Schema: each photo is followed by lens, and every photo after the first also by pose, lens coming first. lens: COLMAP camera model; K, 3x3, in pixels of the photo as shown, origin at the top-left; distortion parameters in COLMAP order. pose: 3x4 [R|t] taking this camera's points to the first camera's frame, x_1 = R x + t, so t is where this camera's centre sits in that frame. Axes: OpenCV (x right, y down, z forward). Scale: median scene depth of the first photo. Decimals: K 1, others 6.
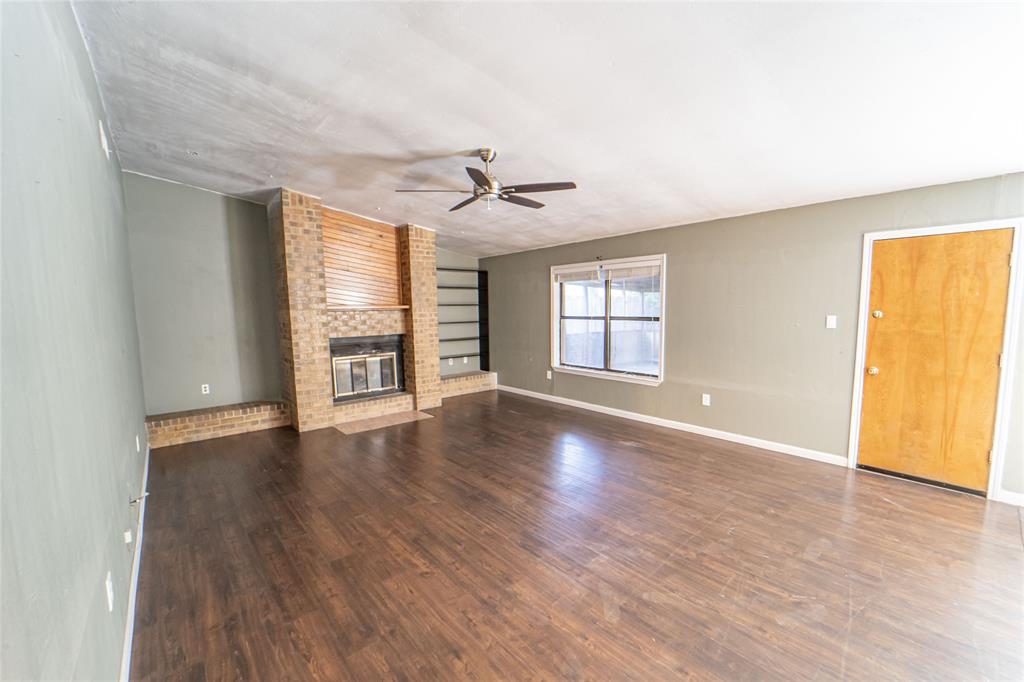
lens RADIAL K [[418.0, 0, 516.6], [0, 418.0, 349.9], [0, 0, 1]] dist [-0.021579, 0.000309]
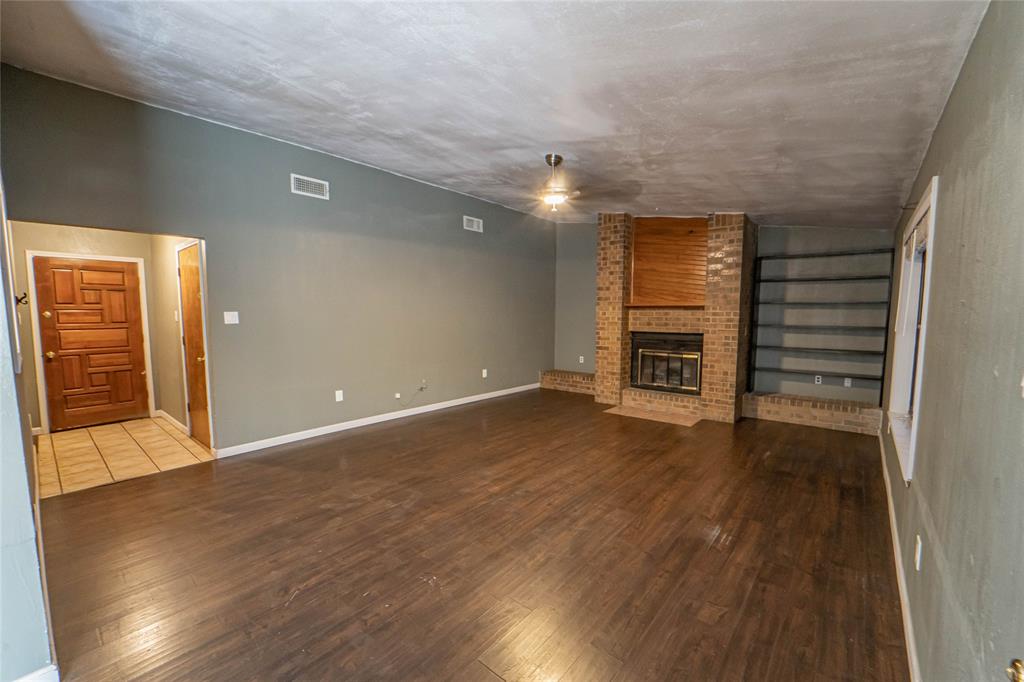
lens RADIAL K [[417.4, 0, 517.3], [0, 417.4, 347.6], [0, 0, 1]] dist [-0.017308, -0.000190]
pose [[0.167697, 0.103127, -0.980430, 0.975392], [-0.103988, 0.990816, 0.086433, -0.076491], [0.980339, 0.087459, 0.176881, 0.748869]]
